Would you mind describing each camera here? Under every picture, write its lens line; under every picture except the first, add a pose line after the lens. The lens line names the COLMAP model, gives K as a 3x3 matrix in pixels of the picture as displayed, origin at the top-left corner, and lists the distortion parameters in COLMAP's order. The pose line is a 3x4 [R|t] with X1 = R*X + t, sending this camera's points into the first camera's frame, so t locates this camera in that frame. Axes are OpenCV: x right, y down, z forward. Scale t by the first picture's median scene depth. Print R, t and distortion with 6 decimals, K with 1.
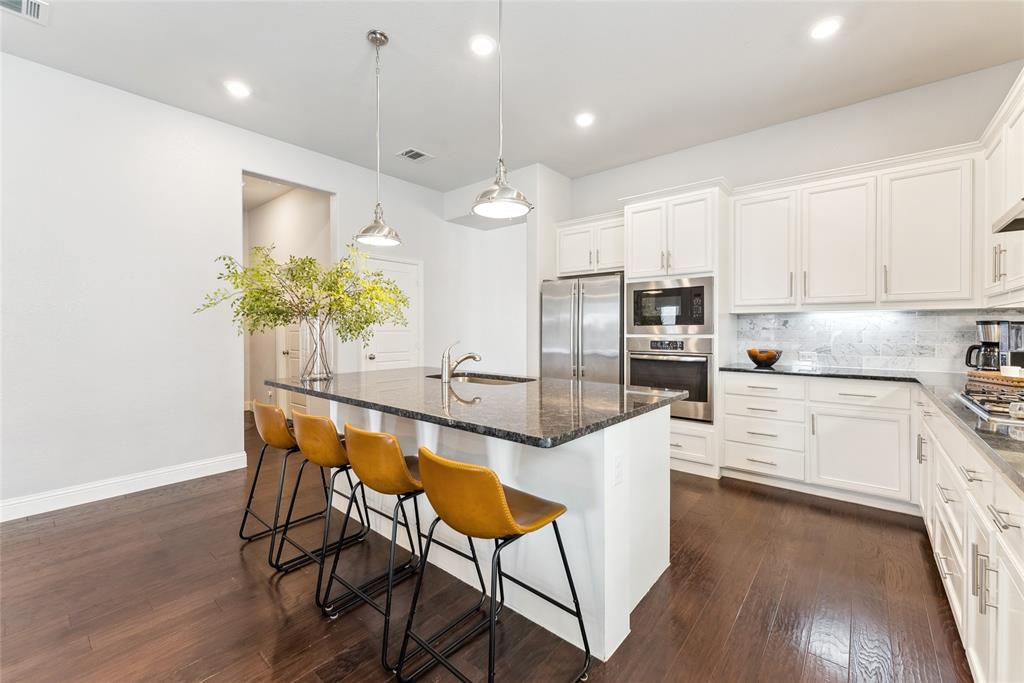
lens RADIAL K [[421.3, 0, 519.9], [0, 421.3, 328.8], [0, 0, 1]] dist [0.002289, -0.000617]
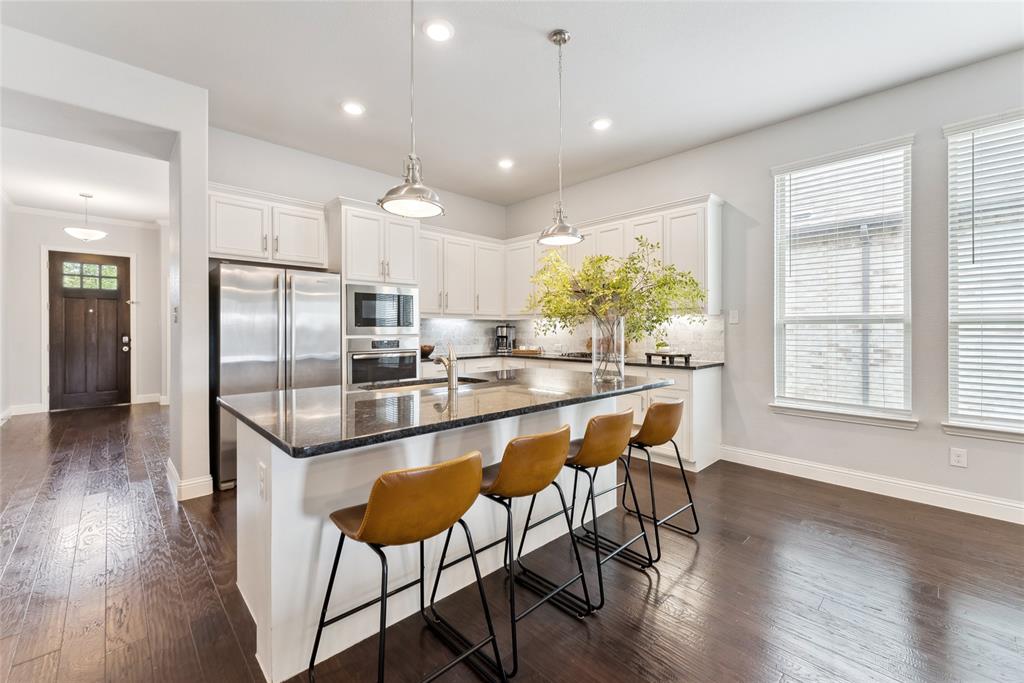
lens RADIAL K [[421.3, 0, 511.6], [0, 421.3, 330.9], [0, 0, 1]] dist [0.002289, -0.000617]
pose [[0.122154, -0.002432, 0.992508, -0.783892], [0.003428, 0.999992, 0.002029, 0.001673], [-0.992505, 0.003155, 0.122162, 0.558255]]
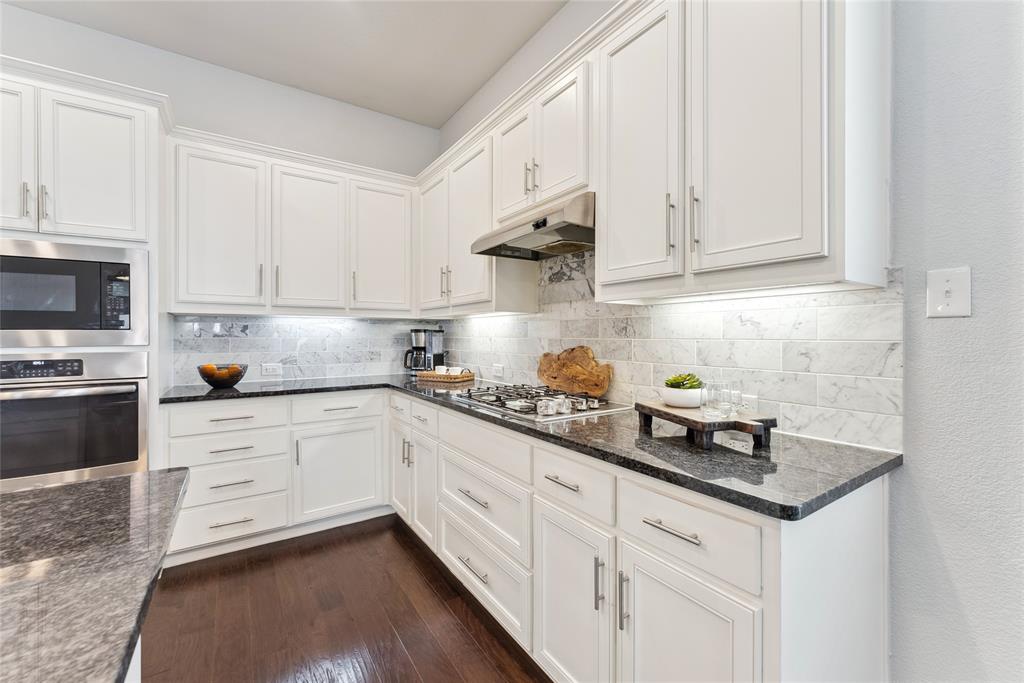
lens RADIAL K [[421.3, 0, 510.6], [0, 421.3, 334.2], [0, 0, 1]] dist [0.002289, -0.000617]
pose [[0.285837, 0.002545, 0.958275, 0.023055], [0.001563, 0.999994, -0.003122, -0.000365], [-0.958277, 0.002390, 0.285832, 0.322385]]
